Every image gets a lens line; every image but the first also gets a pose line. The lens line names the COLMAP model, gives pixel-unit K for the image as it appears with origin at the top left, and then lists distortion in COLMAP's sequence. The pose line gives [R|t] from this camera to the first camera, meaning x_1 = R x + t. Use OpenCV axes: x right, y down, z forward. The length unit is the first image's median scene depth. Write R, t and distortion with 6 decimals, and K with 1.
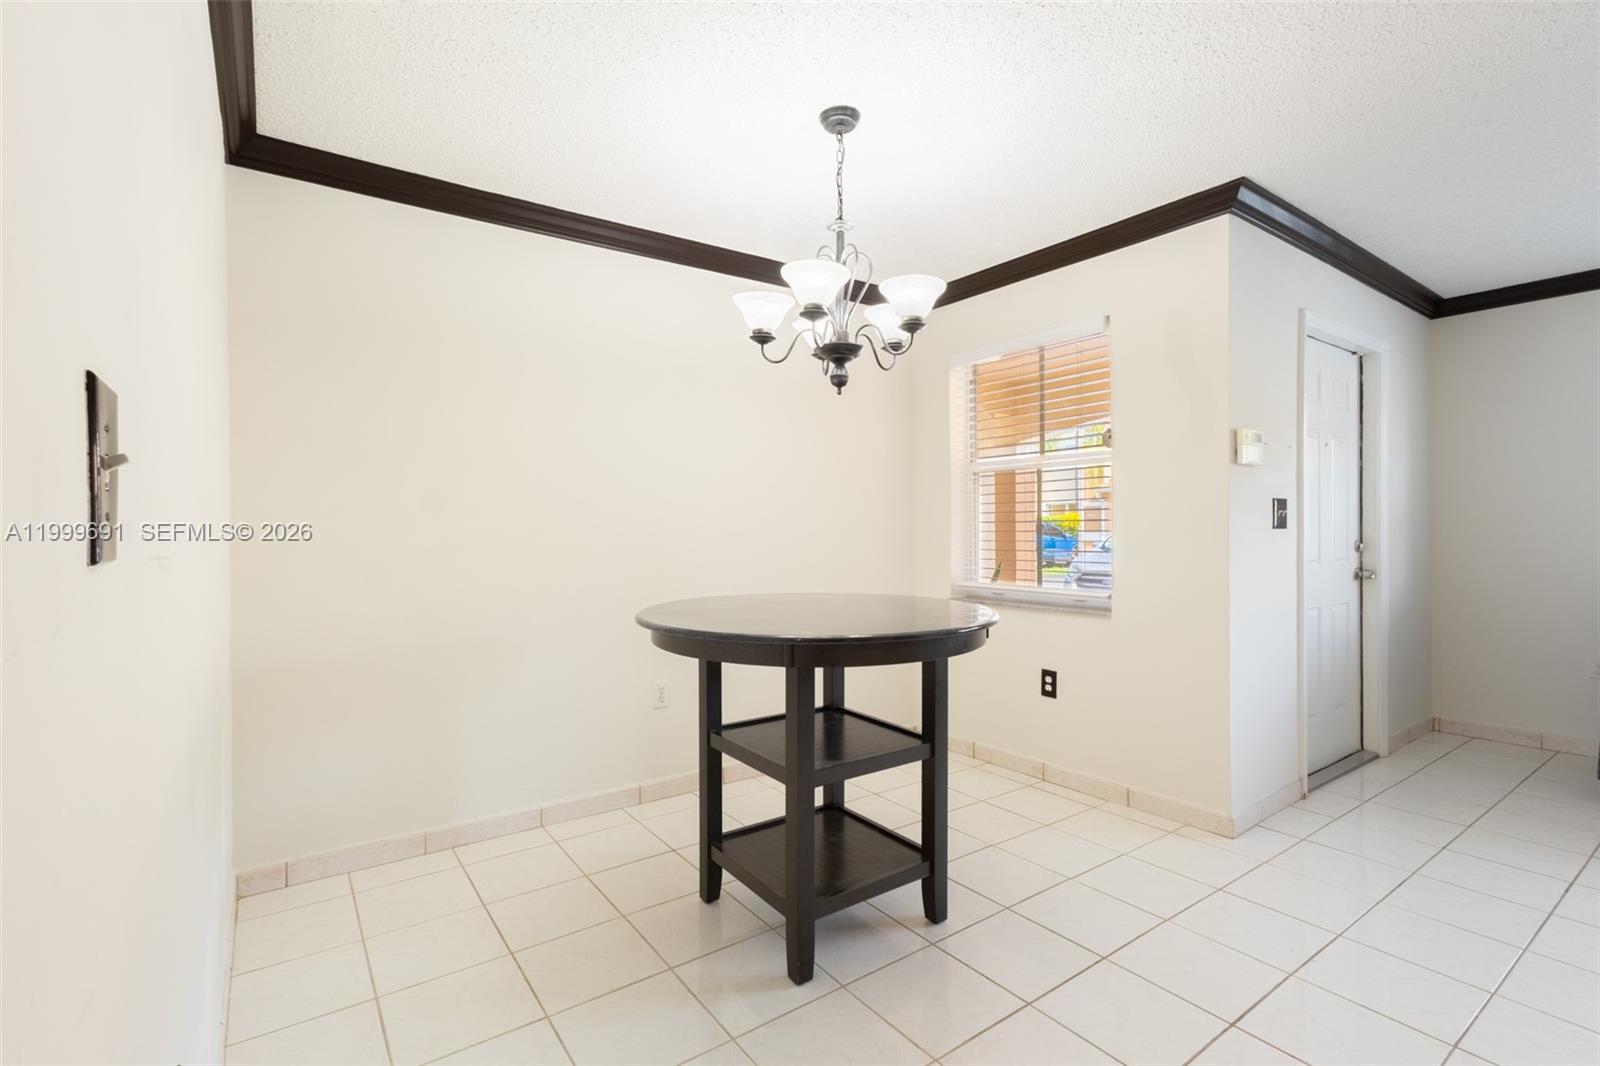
lens RADIAL K [[730.4, 0, 800.0], [0, 730.4, 533.0], [0, 0, 1]] dist [0.002635, 0.000532]
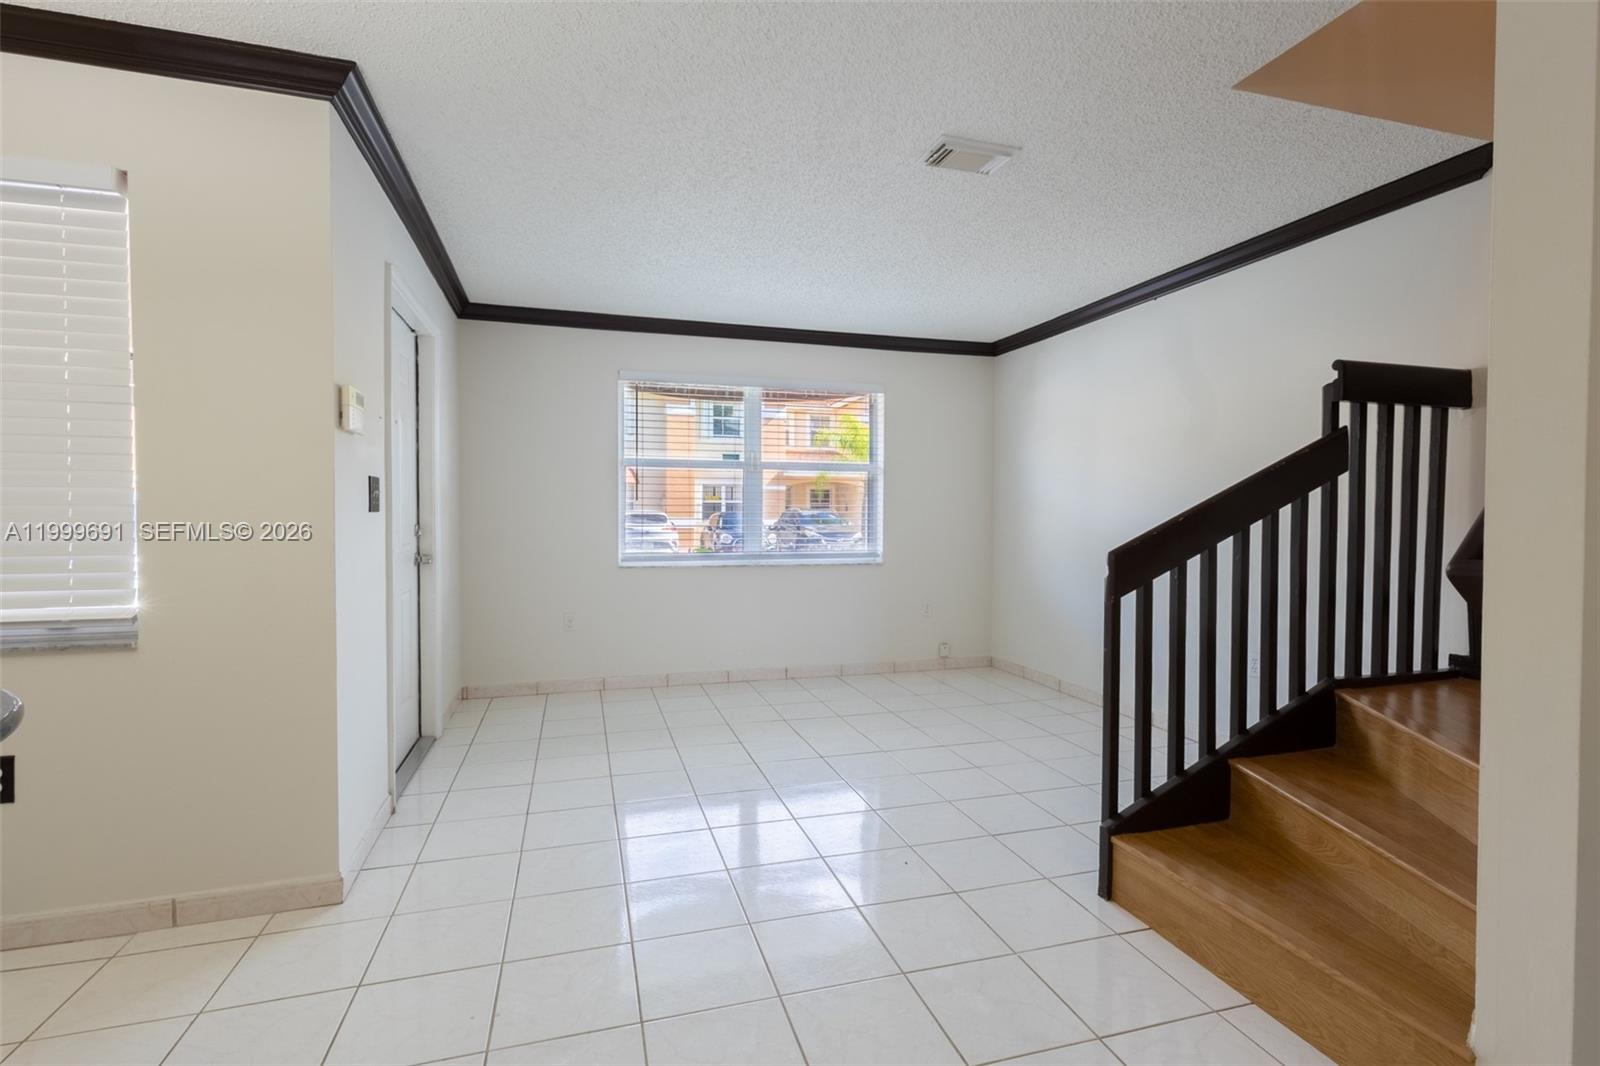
lens RADIAL K [[730.4, 0, 800.0], [0, 730.4, 533.0], [0, 0, 1]] dist [0.002635, 0.000532]
pose [[0.326968, -0.017493, 0.944873, 0.009831], [-0.003528, 0.999799, 0.019730, 0.000084], [-0.945029, -0.009785, 0.326841, 0.242572]]
